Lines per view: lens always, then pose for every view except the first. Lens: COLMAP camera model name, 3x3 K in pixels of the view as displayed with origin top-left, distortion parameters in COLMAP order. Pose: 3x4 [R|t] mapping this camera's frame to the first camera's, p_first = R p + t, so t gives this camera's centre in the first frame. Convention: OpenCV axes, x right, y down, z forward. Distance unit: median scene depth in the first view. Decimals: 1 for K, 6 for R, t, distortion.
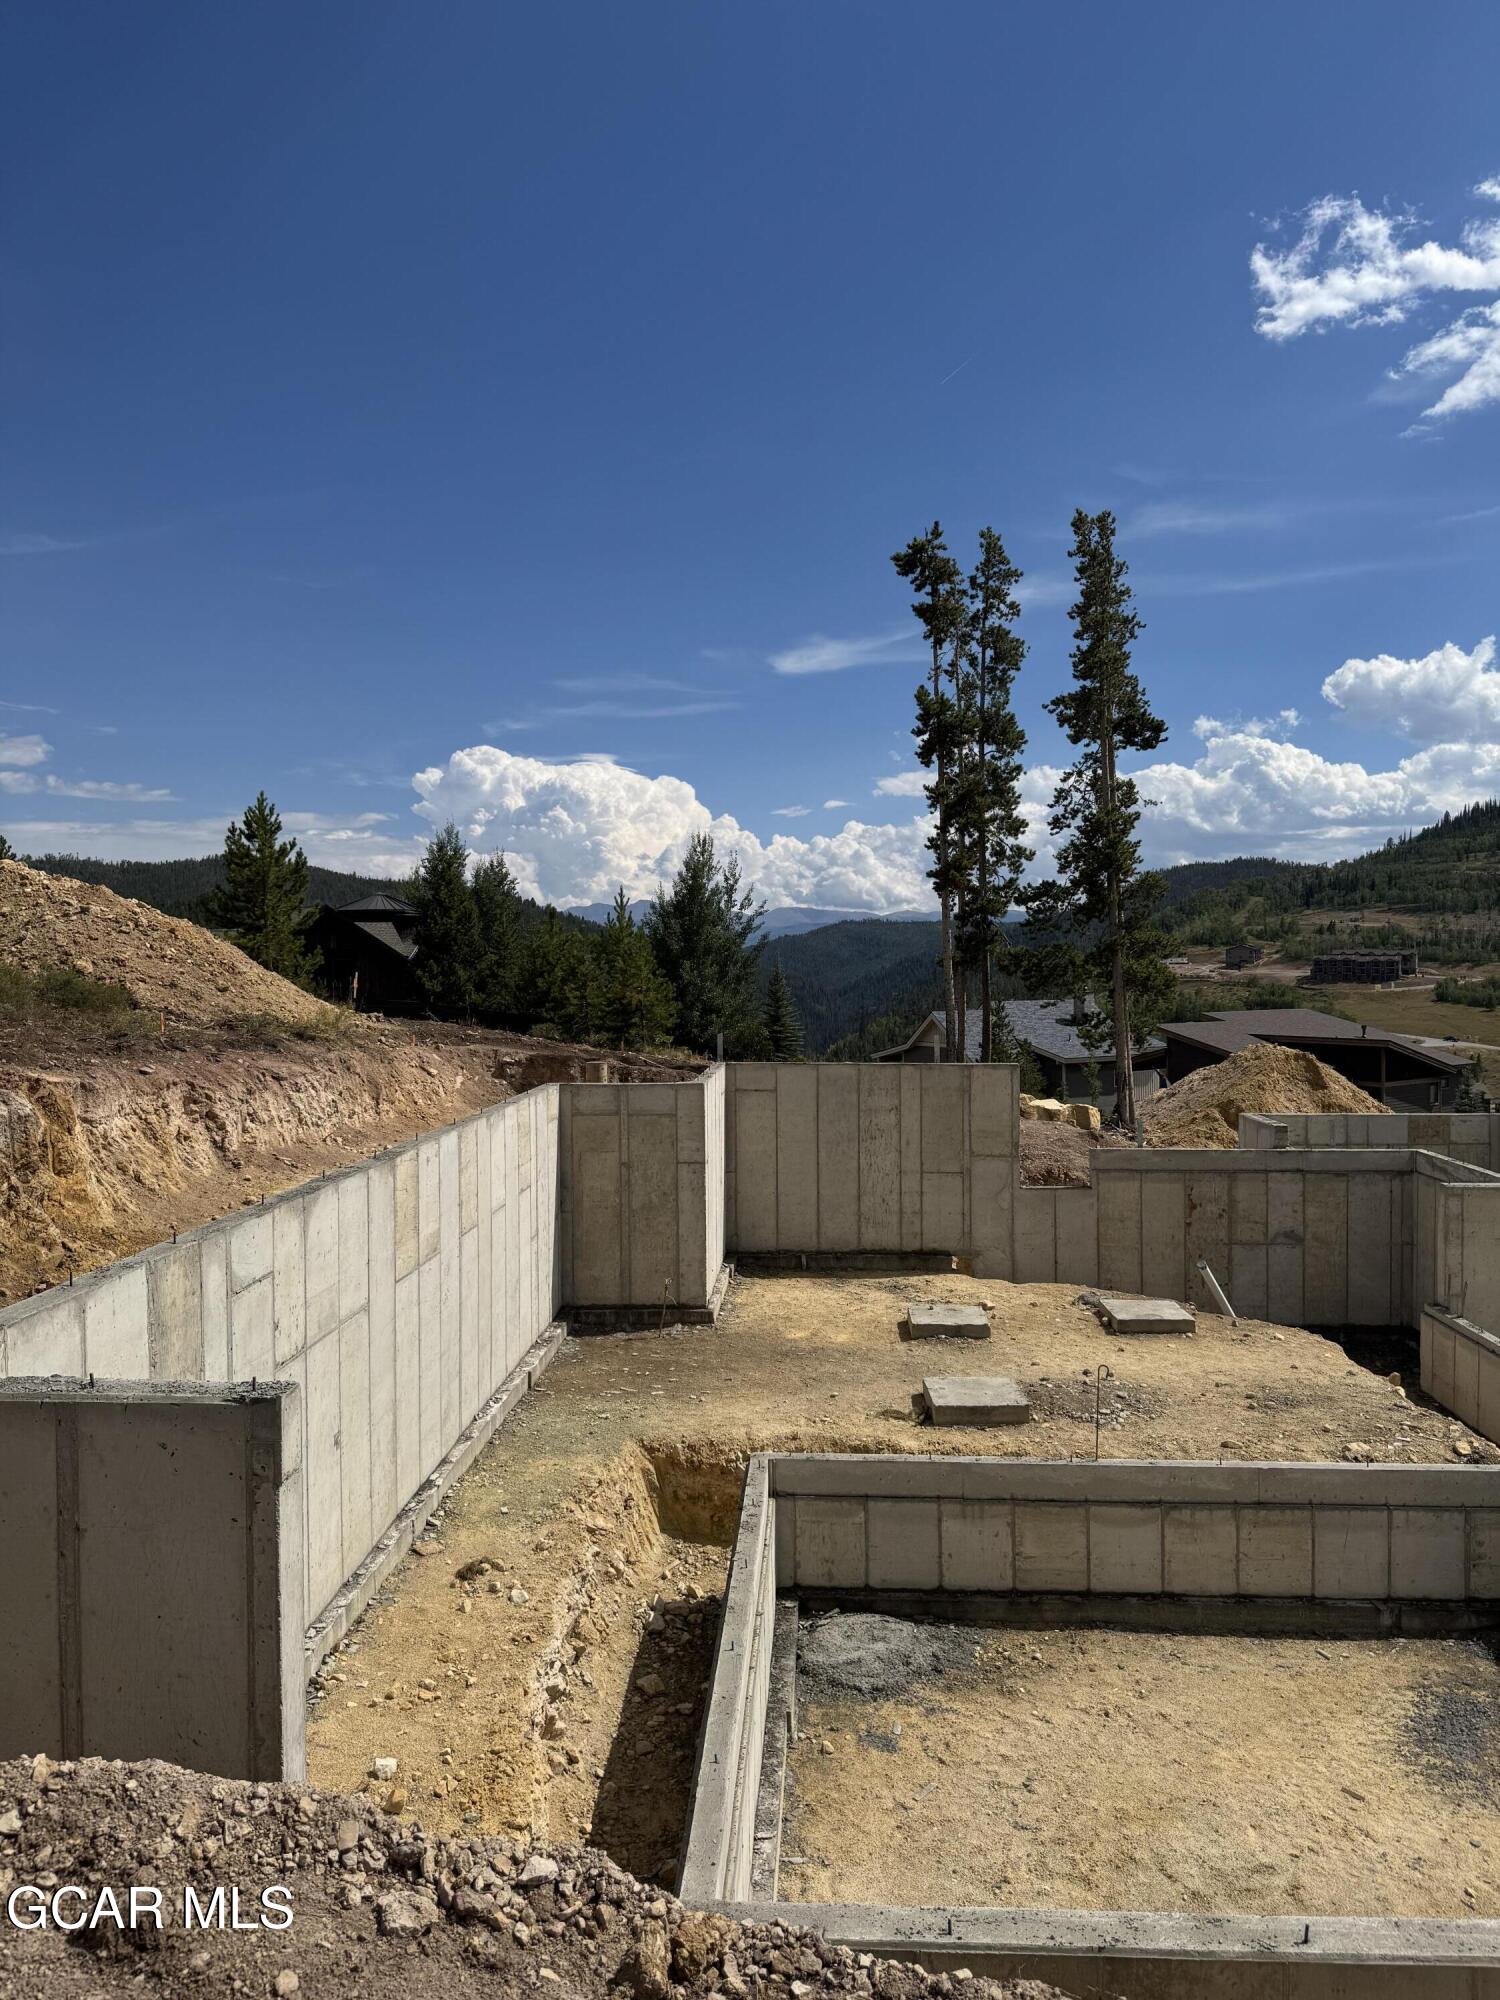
lens RADIAL K [[1389.9, 0, 750.0], [0, 1389.9, 1000.0], [0, 0, 1]] dist [0.191735, -0.358059]
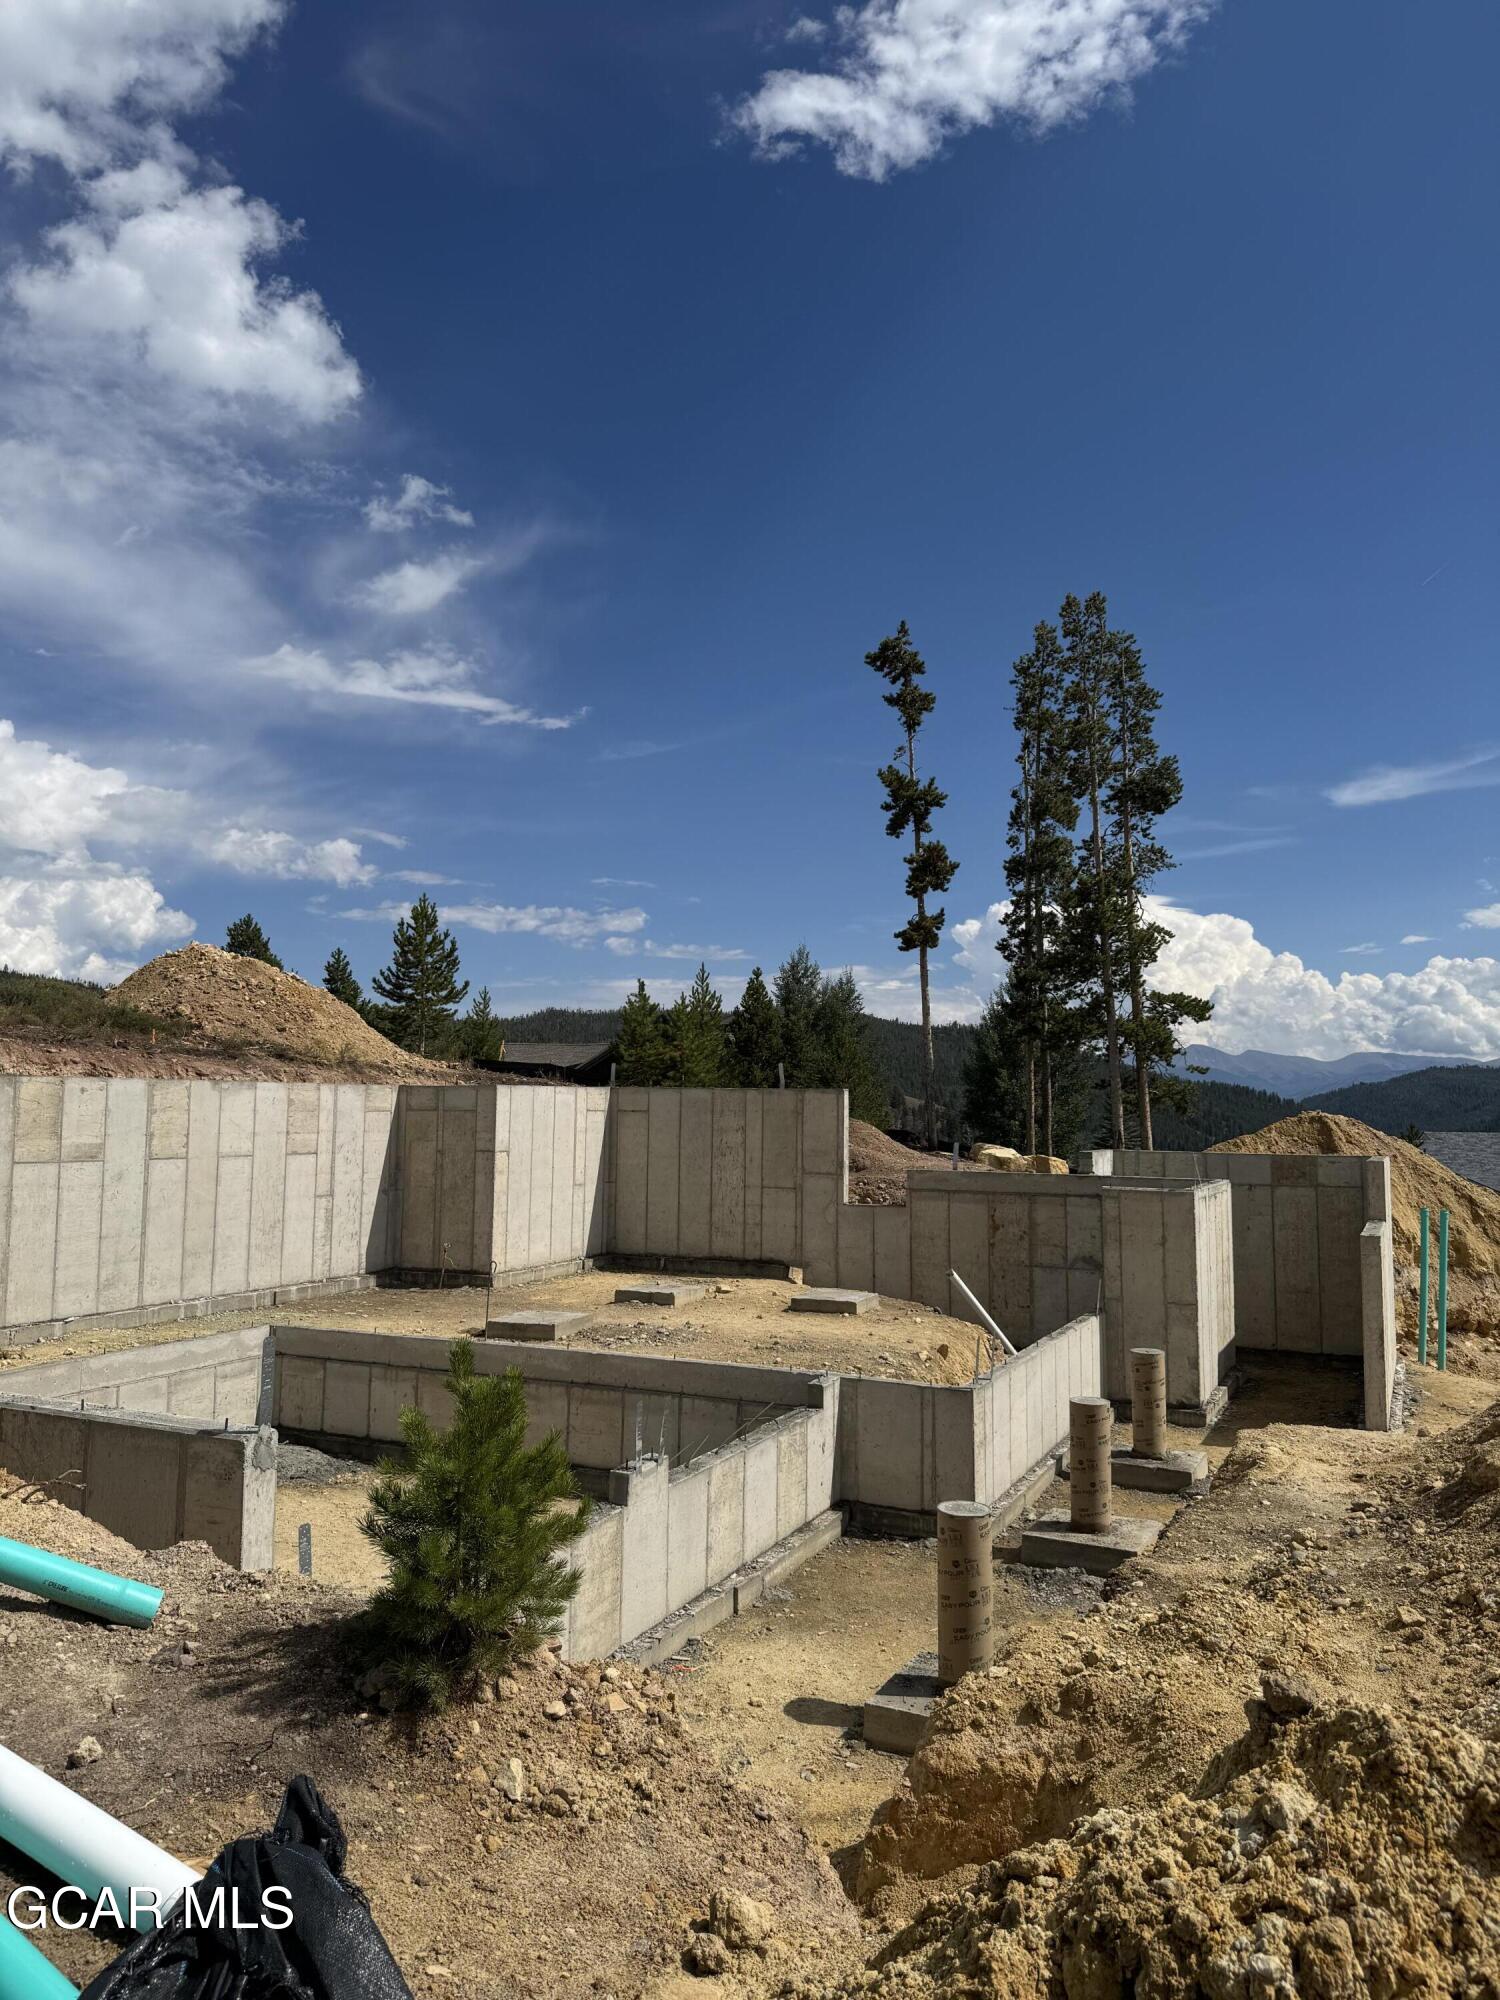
lens RADIAL K [[1389.2, 0, 739.1], [0, 1389.2, 983.9], [0, 0, 1]] dist [0.142825, -0.174792]
pose [[0.922498, -0.019942, -0.385488, 0.539148], [-0.024984, 0.993486, -0.111182, 0.087668], [0.385194, 0.112196, 0.915990, -0.031901]]
